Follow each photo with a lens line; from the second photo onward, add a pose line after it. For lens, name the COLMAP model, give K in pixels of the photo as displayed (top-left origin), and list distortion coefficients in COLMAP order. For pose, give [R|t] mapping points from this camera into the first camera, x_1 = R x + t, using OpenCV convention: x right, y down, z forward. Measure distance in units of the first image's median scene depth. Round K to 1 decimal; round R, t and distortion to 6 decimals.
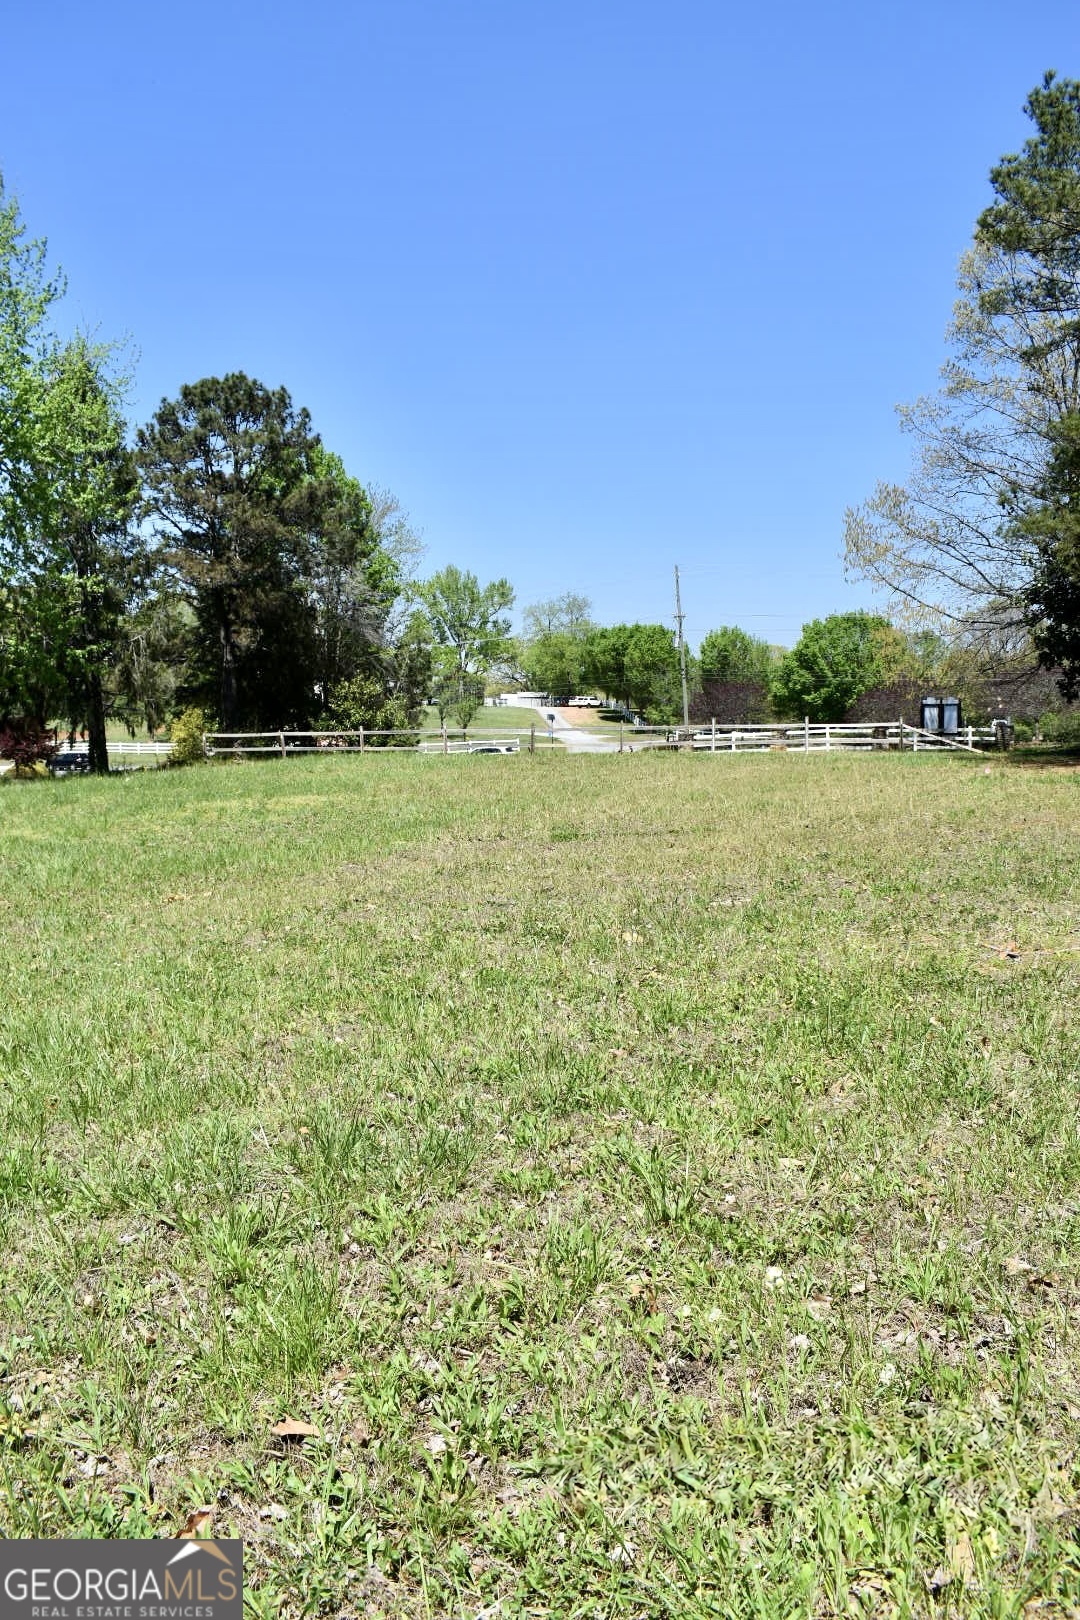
lens RADIAL K [[1239.5, 0, 535.2], [0, 1239.5, 813.5], [0, 0, 1]] dist [-0.113495, 0.030186]
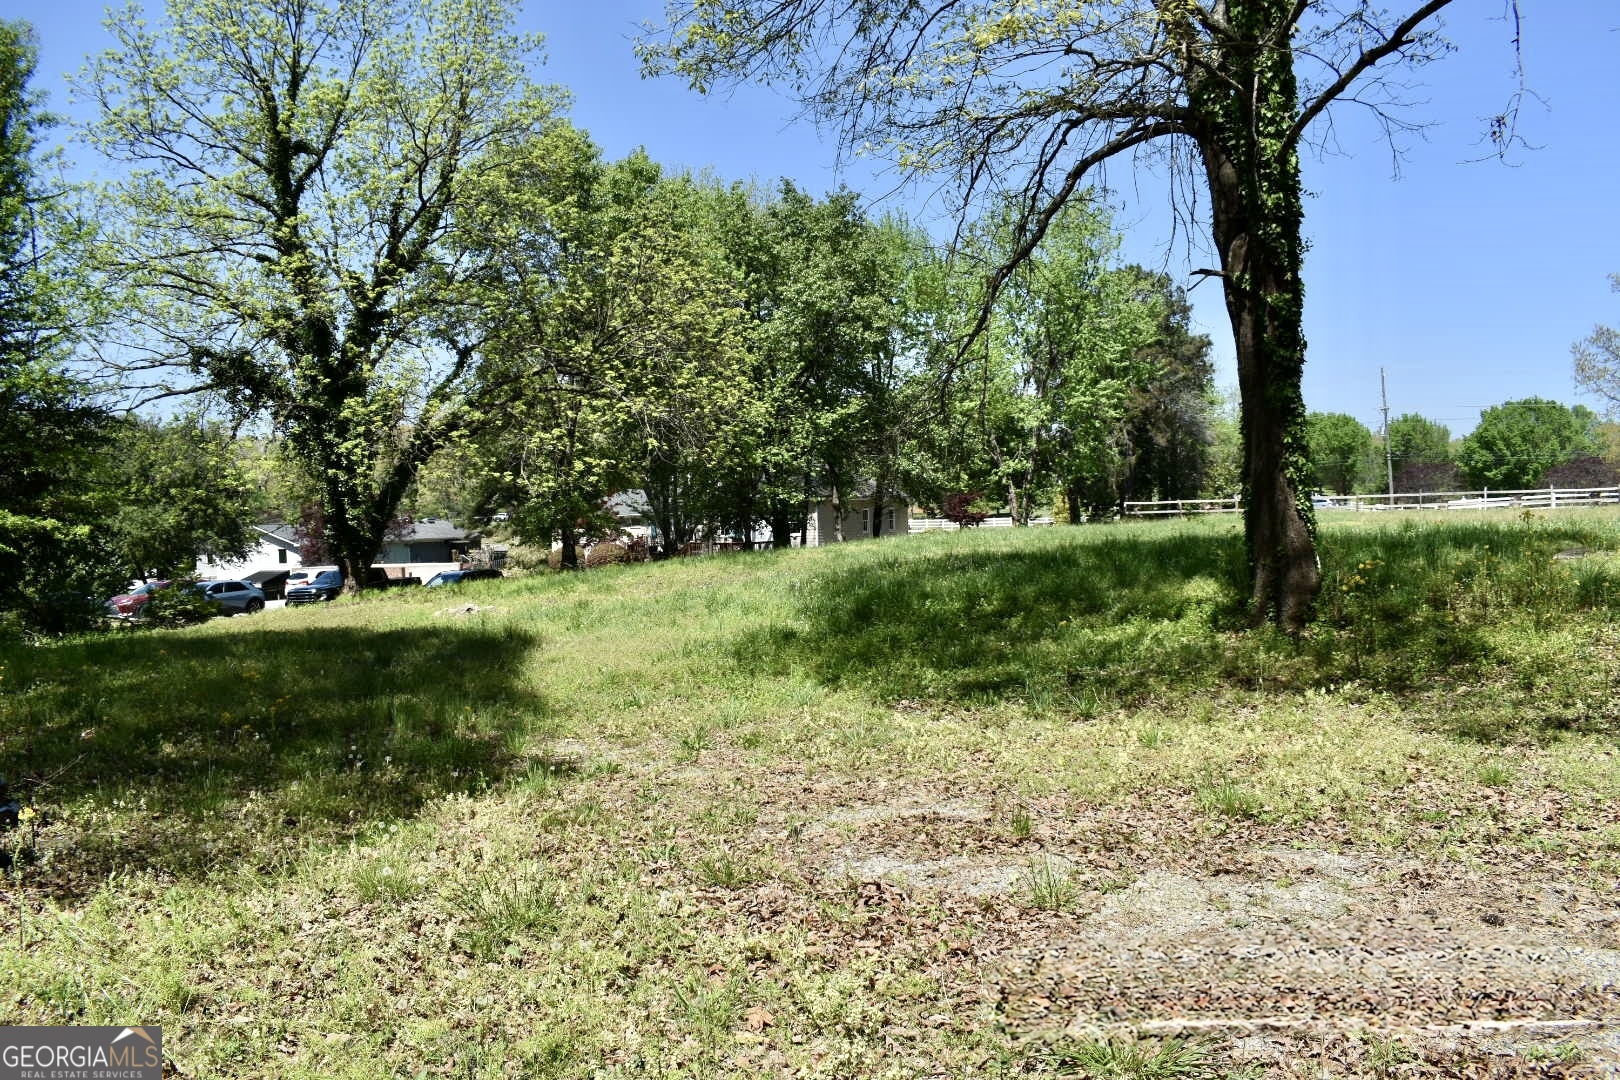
lens RADIAL K [[1239.5, 0, 808.9], [0, 1239.5, 569.7], [0, 0, 1]] dist [-0.113495, 0.030186]
pose [[0.967424, -0.003616, -0.253137, -0.246505], [-0.002623, 0.999701, -0.024305, 0.053823], [0.253149, 0.024178, 0.967125, -0.541775]]
